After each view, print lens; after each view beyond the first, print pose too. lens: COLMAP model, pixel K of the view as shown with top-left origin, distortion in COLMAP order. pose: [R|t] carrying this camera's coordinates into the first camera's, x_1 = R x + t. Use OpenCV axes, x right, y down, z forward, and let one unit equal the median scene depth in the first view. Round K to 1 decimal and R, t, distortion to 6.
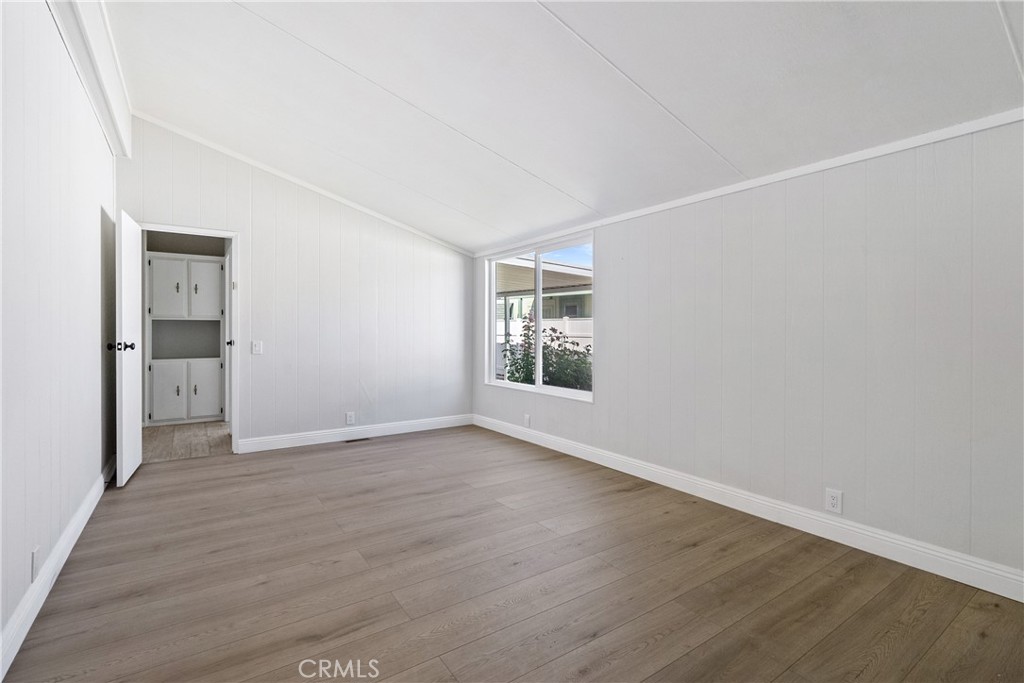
lens RADIAL K [[469.7, 0, 512.8], [0, 469.7, 339.8], [0, 0, 1]] dist [-0.005688, 0.002593]
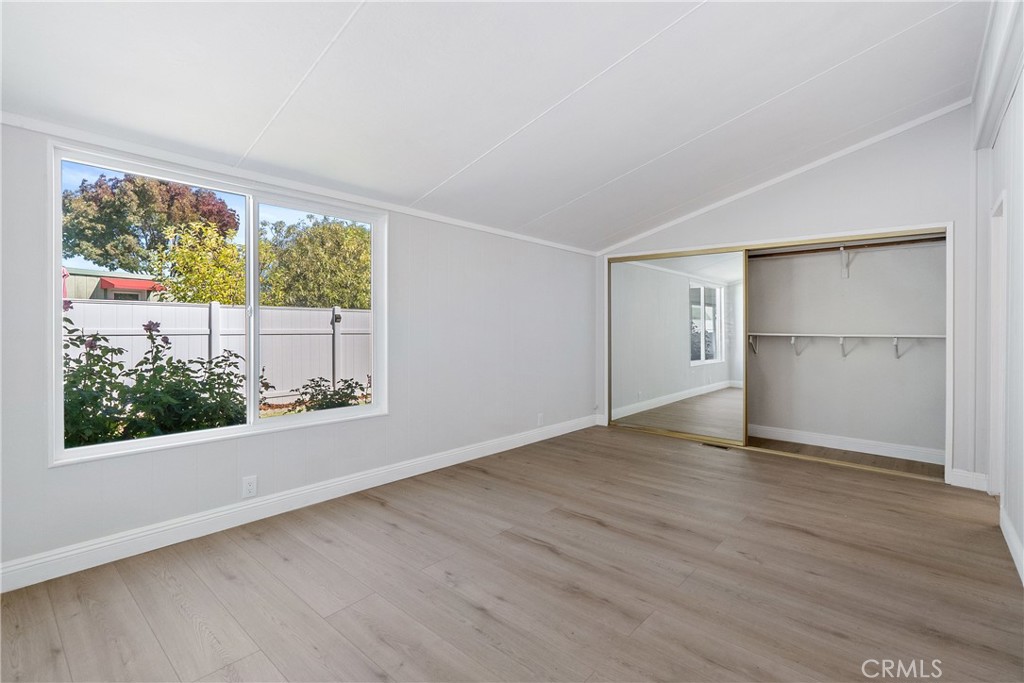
lens RADIAL K [[469.7, 0, 520.7], [0, 469.7, 323.8], [0, 0, 1]] dist [-0.005688, 0.002593]
pose [[-0.251621, -0.002433, 0.967823, -1.139361], [-0.000295, 0.999997, 0.002438, -0.051331], [-0.967826, 0.000328, -0.251621, 1.555203]]
